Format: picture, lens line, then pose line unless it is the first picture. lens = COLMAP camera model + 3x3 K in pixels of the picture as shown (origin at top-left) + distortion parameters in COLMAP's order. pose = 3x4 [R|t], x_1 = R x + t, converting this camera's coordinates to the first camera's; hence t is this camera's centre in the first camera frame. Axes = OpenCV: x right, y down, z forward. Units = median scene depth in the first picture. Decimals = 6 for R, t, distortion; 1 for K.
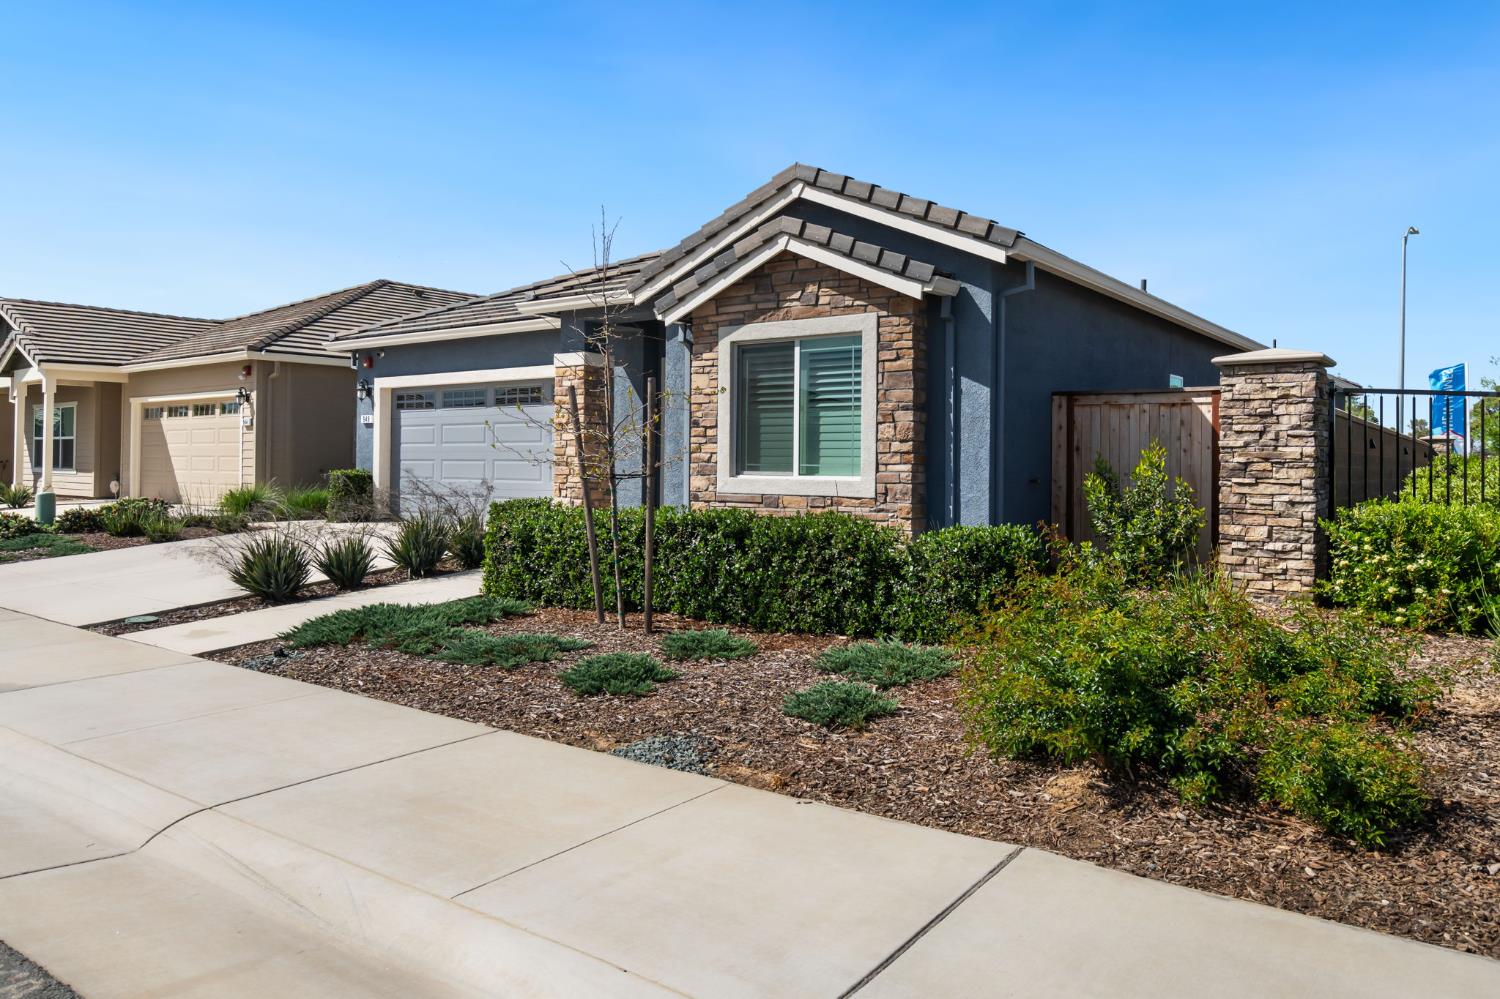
lens RADIAL K [[1033.1, 0, 753.8], [0, 1033.1, 442.1], [0, 0, 1]] dist [-0.006082, 0.000076]
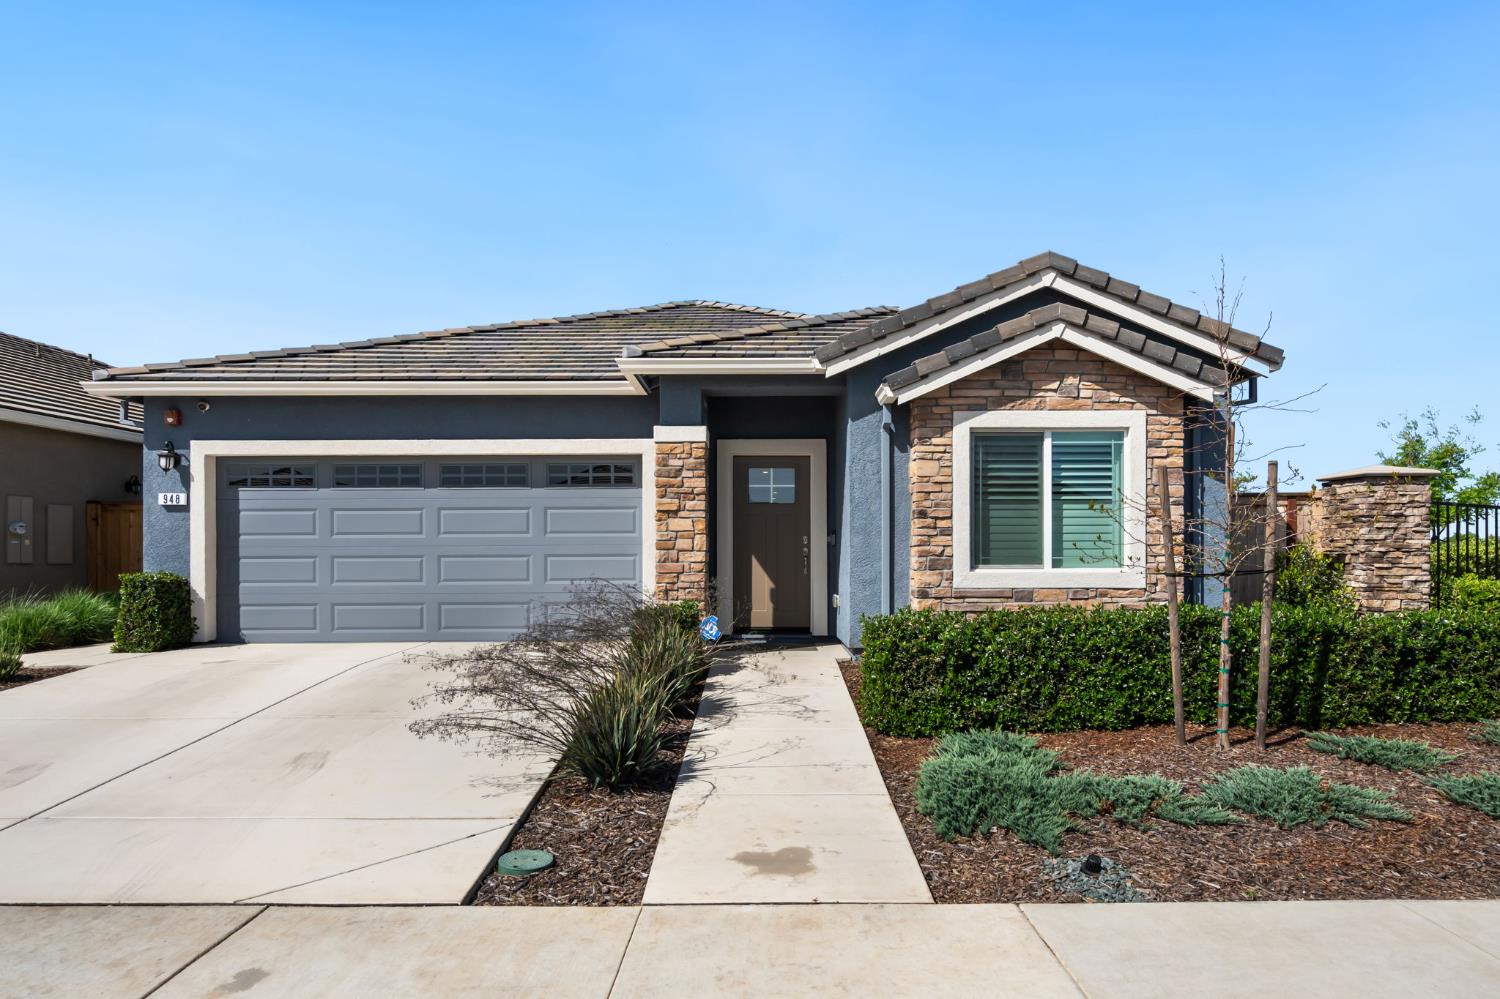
lens RADIAL K [[851.2, 0, 740.5], [0, 851.2, 553.2], [0, 0, 1]] dist [-0.001970, -0.000026]
pose [[0.799535, -0.008144, 0.600565, -0.682975], [-0.003170, 0.999837, 0.017780, 0.004301], [-0.600612, -0.016120, 0.799378, 0.523894]]
